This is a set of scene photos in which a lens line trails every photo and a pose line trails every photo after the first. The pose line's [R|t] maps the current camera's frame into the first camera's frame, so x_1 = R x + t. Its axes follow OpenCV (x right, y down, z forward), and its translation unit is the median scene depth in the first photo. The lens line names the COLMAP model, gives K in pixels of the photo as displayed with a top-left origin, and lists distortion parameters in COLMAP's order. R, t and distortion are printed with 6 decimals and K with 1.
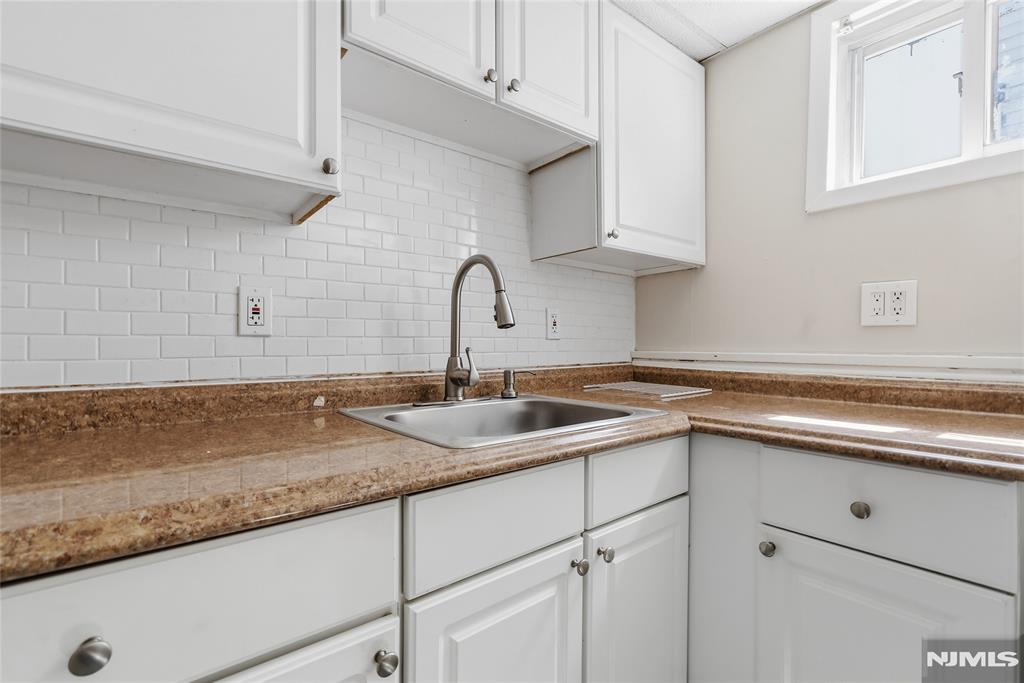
lens RADIAL K [[464.6, 0, 509.8], [0, 464.6, 346.9], [0, 0, 1]] dist [0.000410, 0.000263]
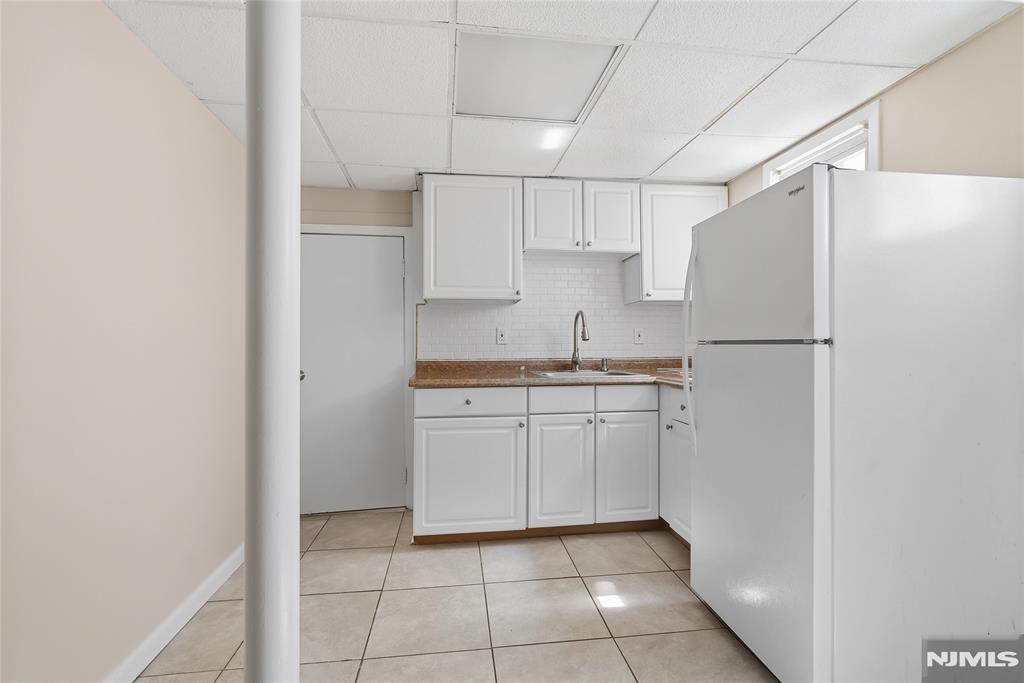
lens RADIAL K [[475.6, 0, 509.7], [0, 475.6, 339.2], [0, 0, 1]] dist [0.000585, 0.001111]
pose [[0.850832, -0.009622, -0.525349, 1.001320], [0.001598, 0.999875, -0.015726, -0.007617], [0.525435, 0.012540, 0.850741, -1.426012]]
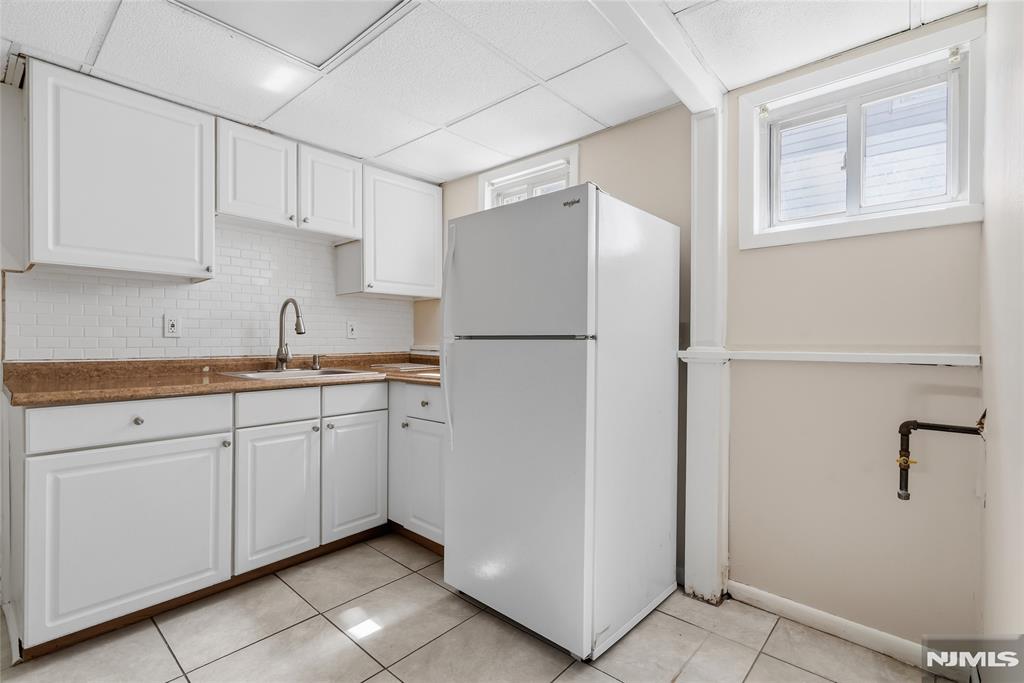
lens RADIAL K [[475.7, 0, 513.9], [0, 475.7, 344.8], [0, 0, 1]] dist [0.000624, 0.000807]
pose [[0.985672, 0.001480, 0.168668, 0.589768], [-0.002177, 0.999990, 0.003950, -0.001783], [-0.168661, -0.004261, 0.985665, -1.332645]]
